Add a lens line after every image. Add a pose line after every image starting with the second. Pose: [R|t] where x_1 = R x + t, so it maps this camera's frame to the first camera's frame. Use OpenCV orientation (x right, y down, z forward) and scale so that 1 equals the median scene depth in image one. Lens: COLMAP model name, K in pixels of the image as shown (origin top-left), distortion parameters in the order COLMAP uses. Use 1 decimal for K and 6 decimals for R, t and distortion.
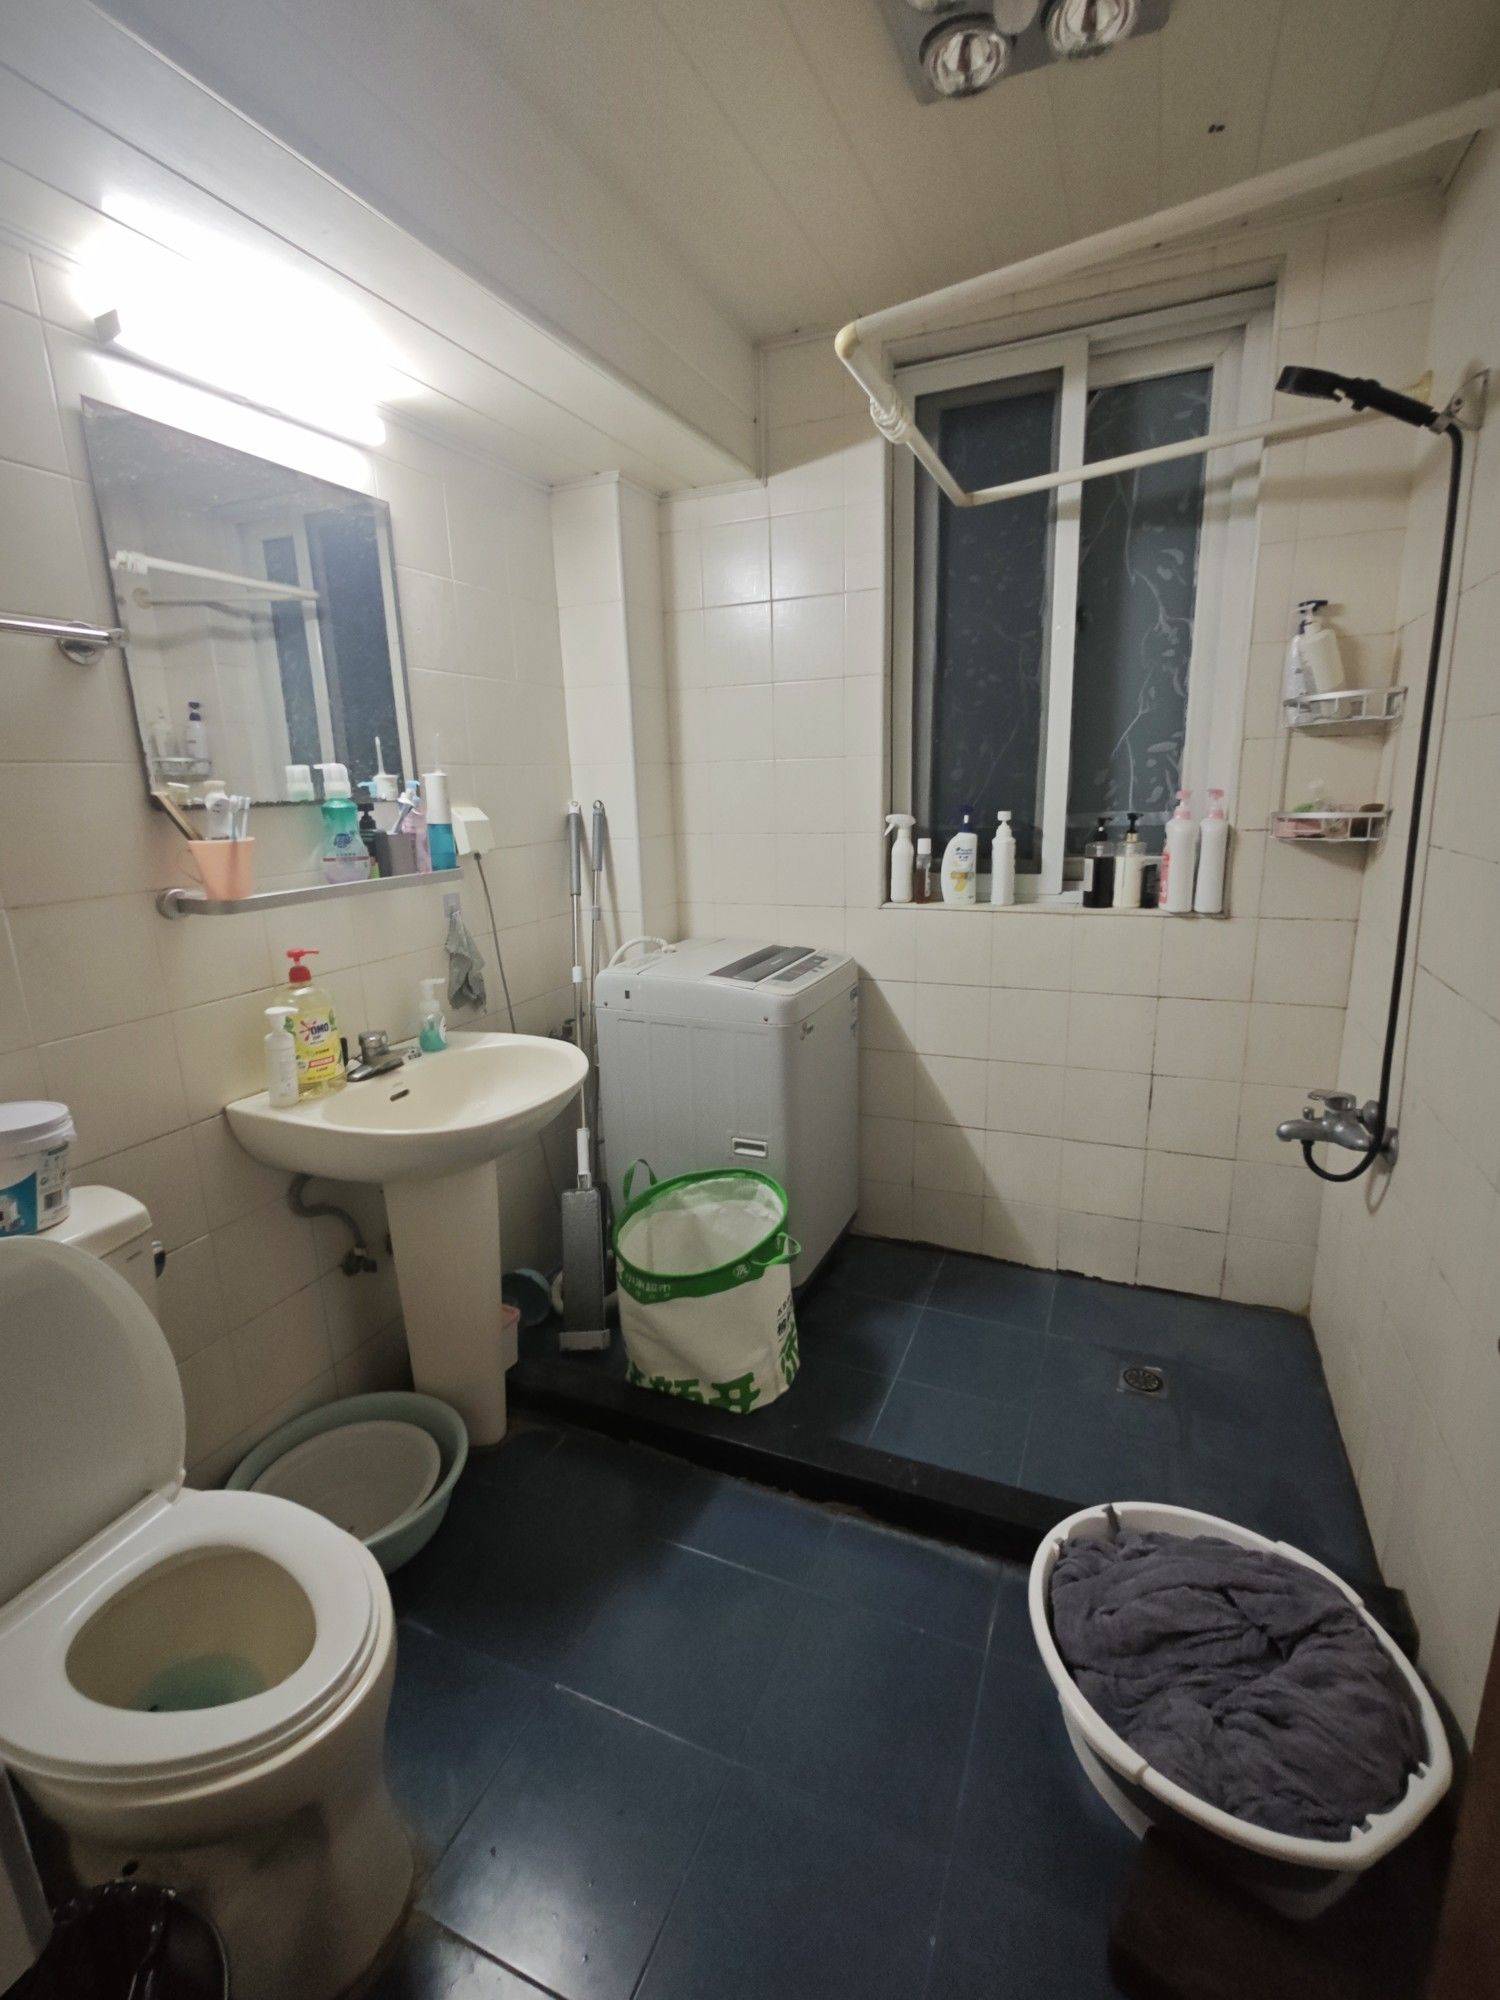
lens RADIAL K [[897.3, 0, 742.4], [0, 897.3, 997.2], [0, 0, 1]] dist [0.009673, 0.000002]
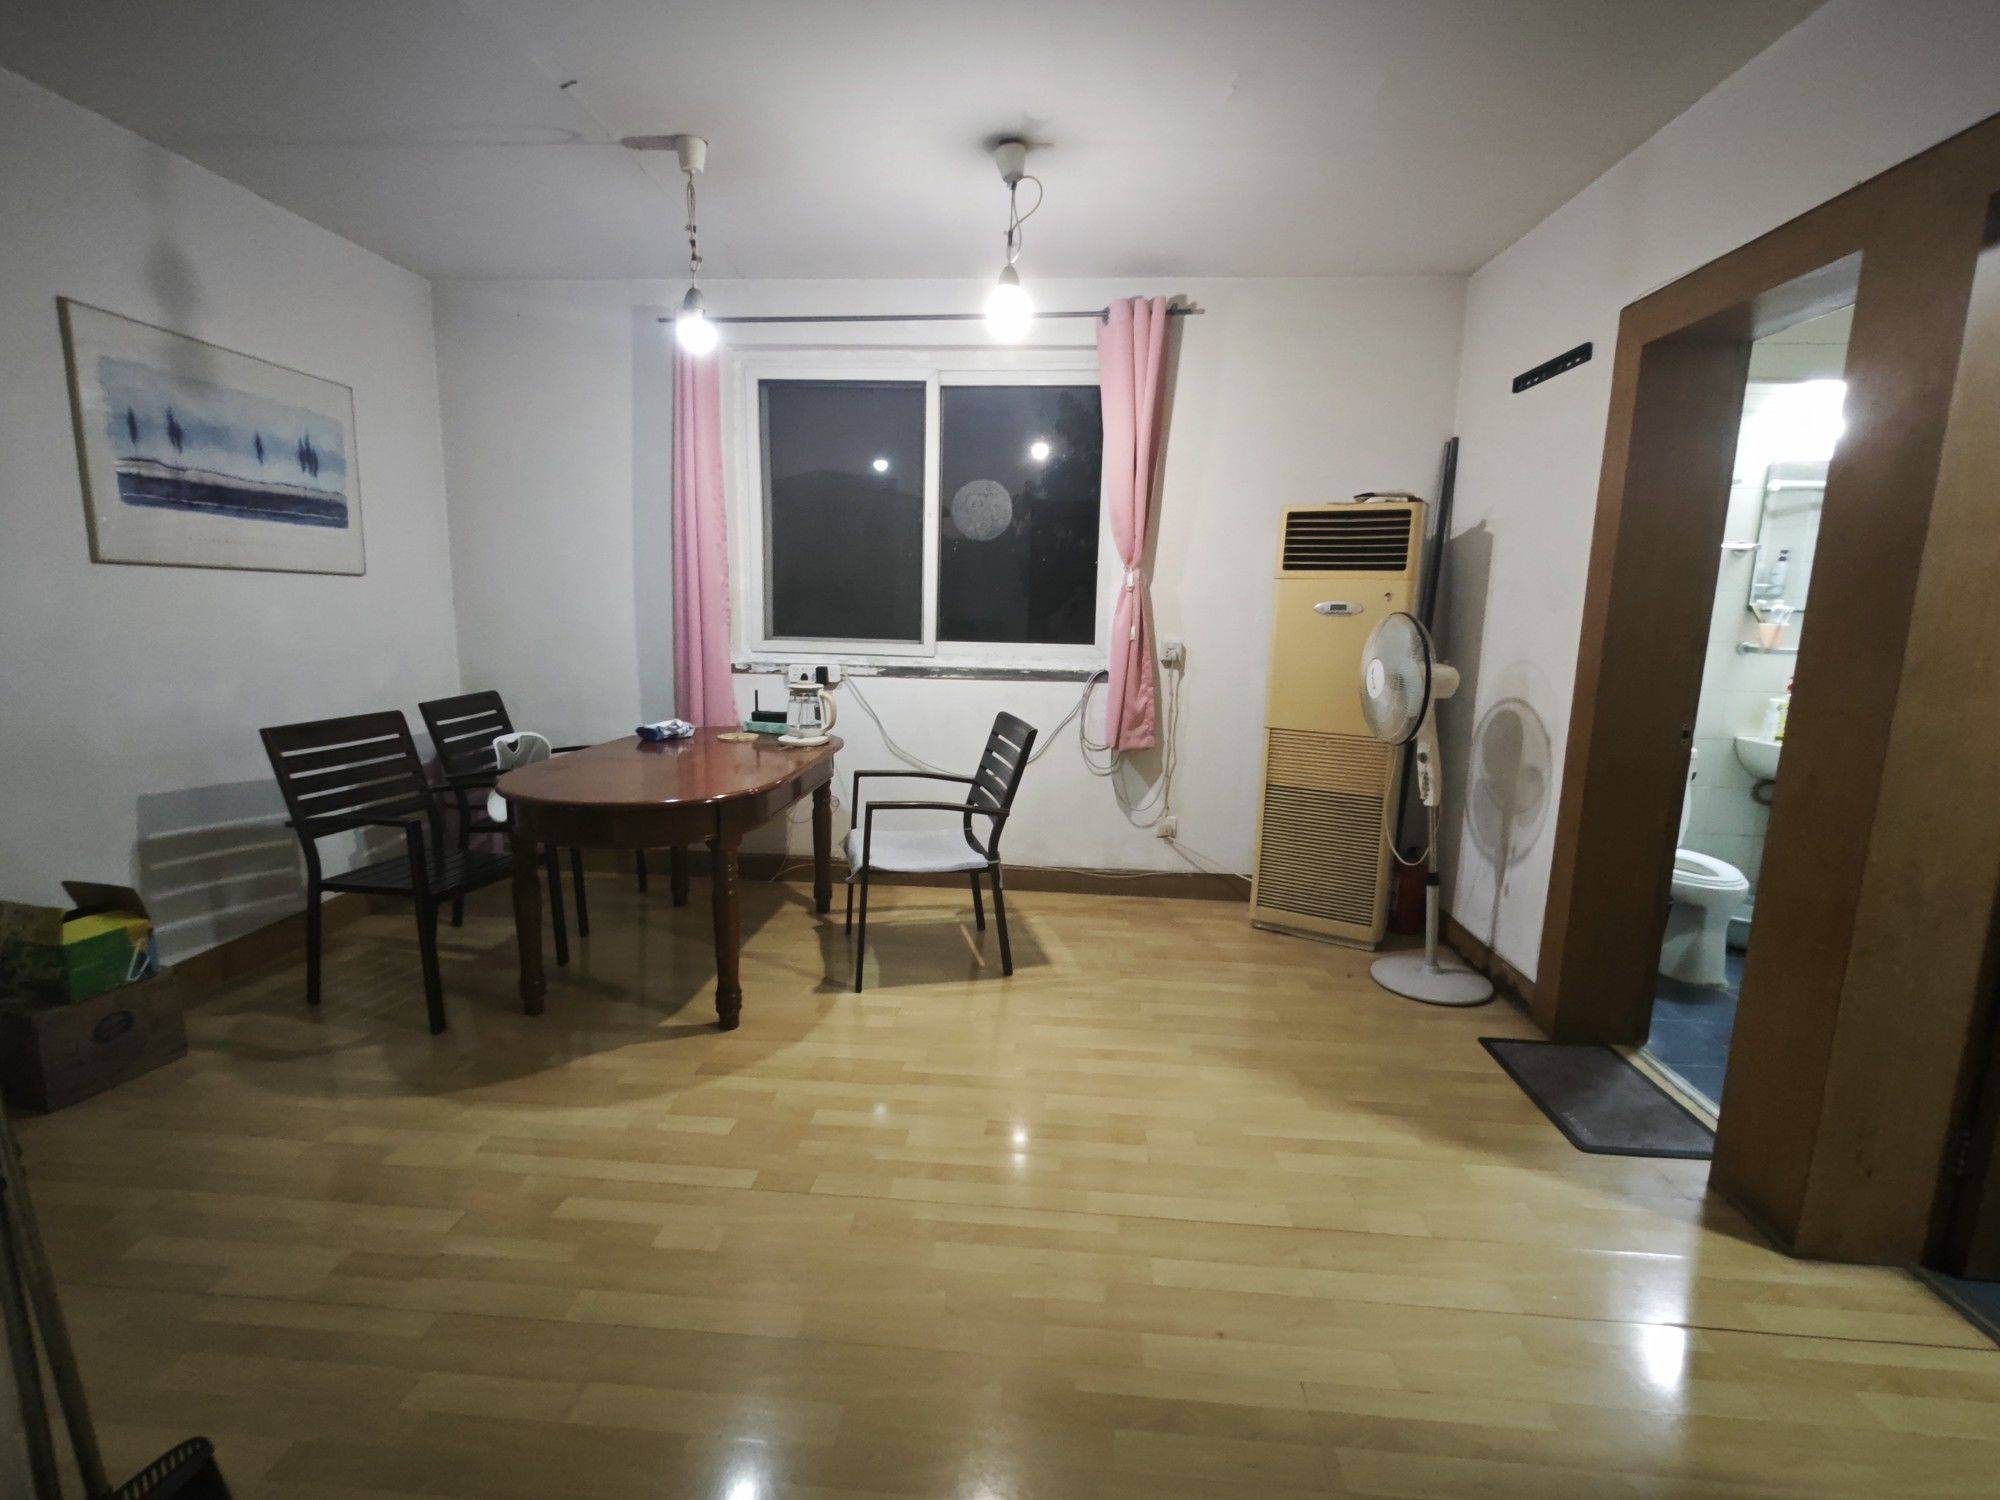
lens RADIAL K [[897.3, 0, 999.7], [0, 897.3, 741.4], [0, 0, 1]] dist [0.009673, 0.000002]
pose [[0.333173, 0.198338, -0.921769, 1.045998], [-0.233258, 0.964574, 0.123237, 0.320182], [0.913557, 0.173951, 0.367634, -1.767535]]
